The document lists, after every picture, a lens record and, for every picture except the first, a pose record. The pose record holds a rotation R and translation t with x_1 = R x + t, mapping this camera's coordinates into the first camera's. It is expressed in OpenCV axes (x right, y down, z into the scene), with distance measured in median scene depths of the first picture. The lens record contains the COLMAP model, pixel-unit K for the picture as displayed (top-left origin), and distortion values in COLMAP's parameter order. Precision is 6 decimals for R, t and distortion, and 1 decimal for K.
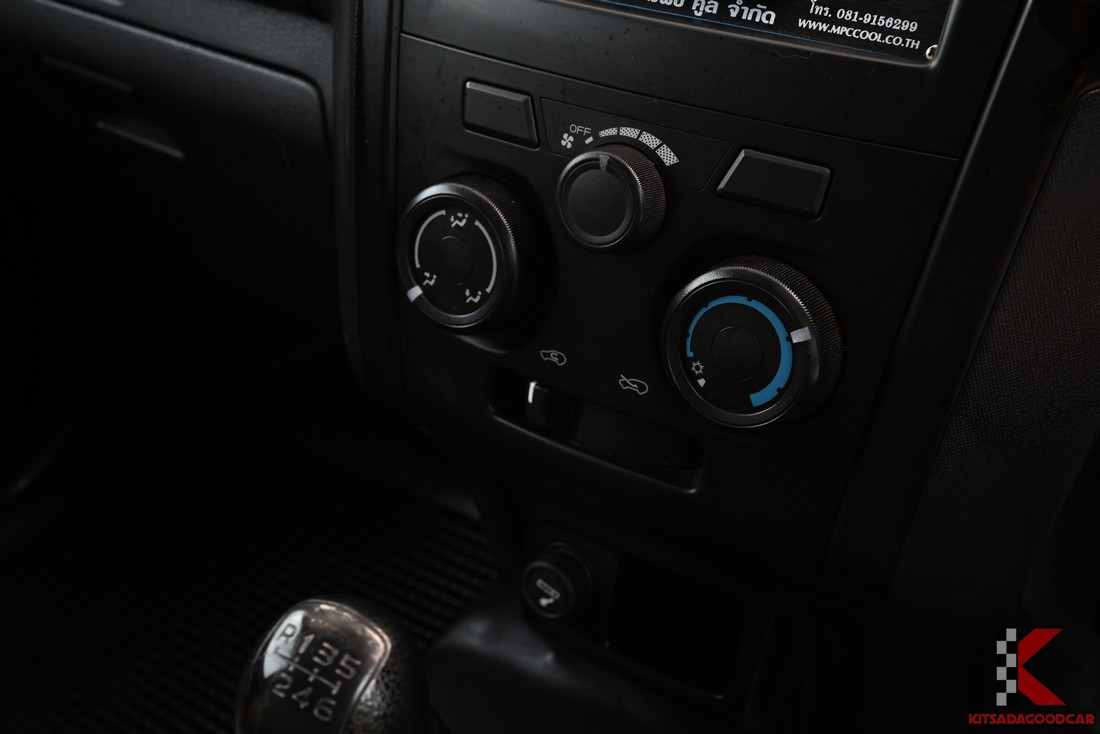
lens RADIAL K [[1241.9, 0, 550.0], [0, 1241.9, 367.0], [0, 0, 1]] dist [-0.000492, 0.006917]
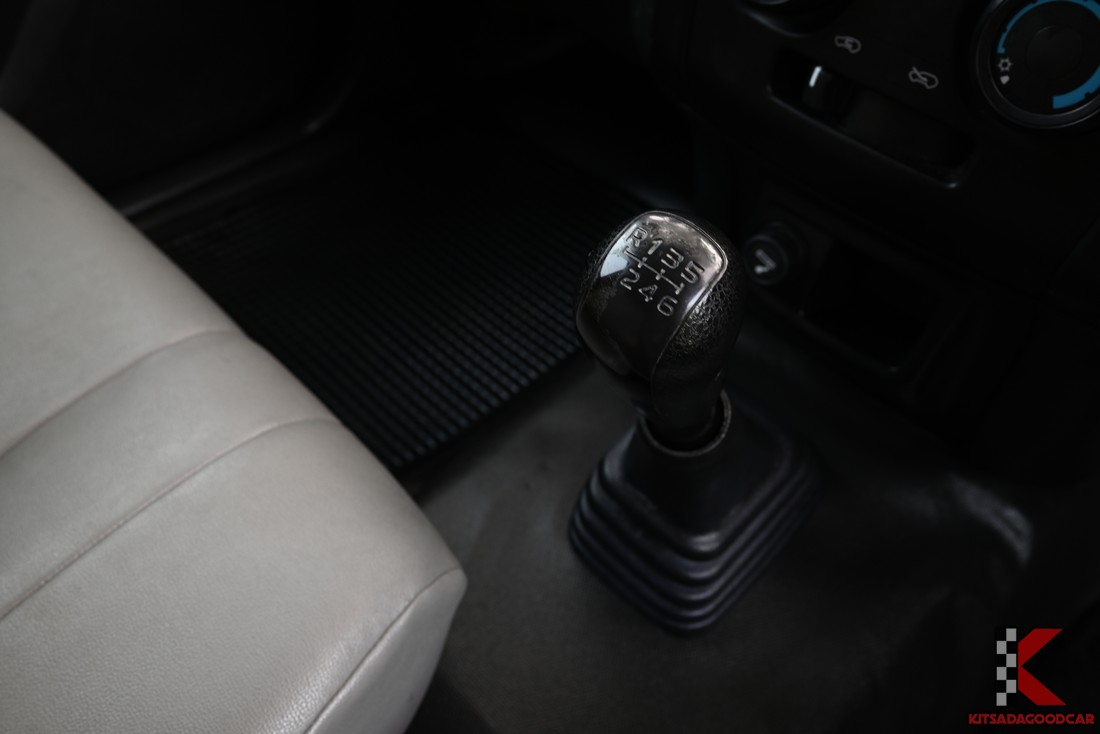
lens RADIAL K [[923.5, 0, 550.0], [0, 923.5, 367.0], [0, 0, 1]] dist [0.001636, 0.008083]
pose [[0.980954, 0.172264, -0.089747, -0.150555], [-0.141459, 0.950201, 0.277682, 0.083753], [0.133112, -0.259698, 0.956472, 0.131027]]
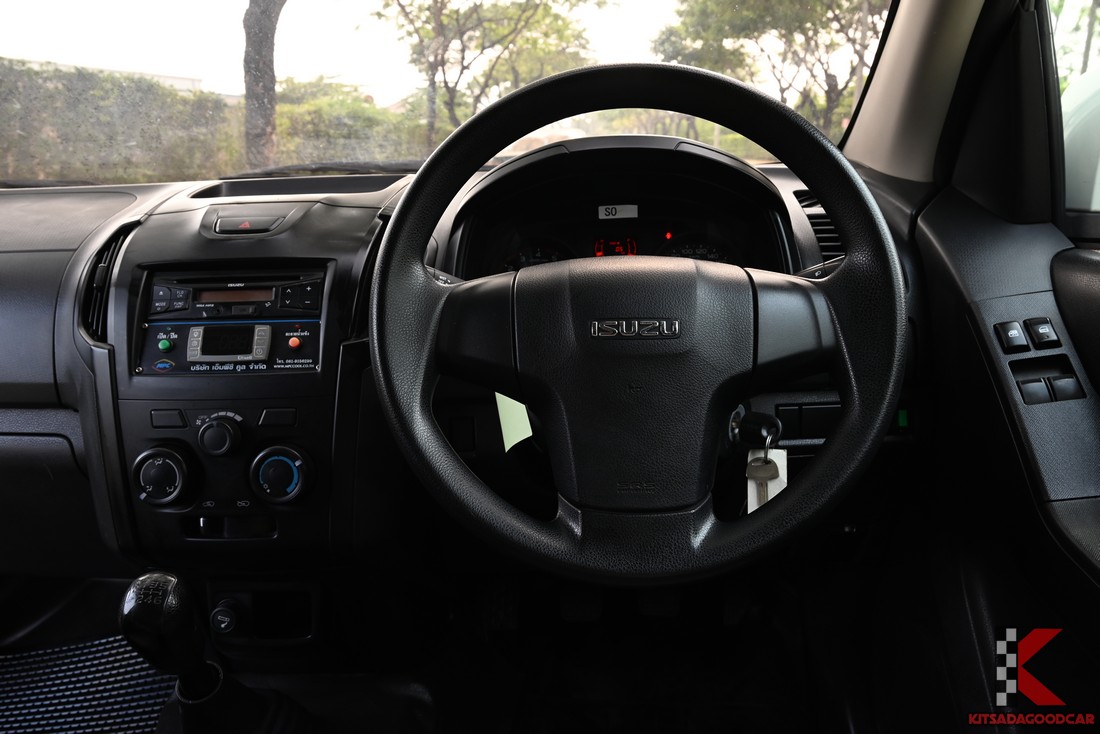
lens RADIAL K [[754.4, 0, 550.0], [0, 754.4, 367.0], [0, 0, 1]] dist [-0.002095, 0.001496]
pose [[0.854315, -0.168095, 0.491824, -0.131420], [0.307825, 0.926088, -0.218186, 0.333219], [-0.418796, 0.337795, 0.842914, -0.839040]]
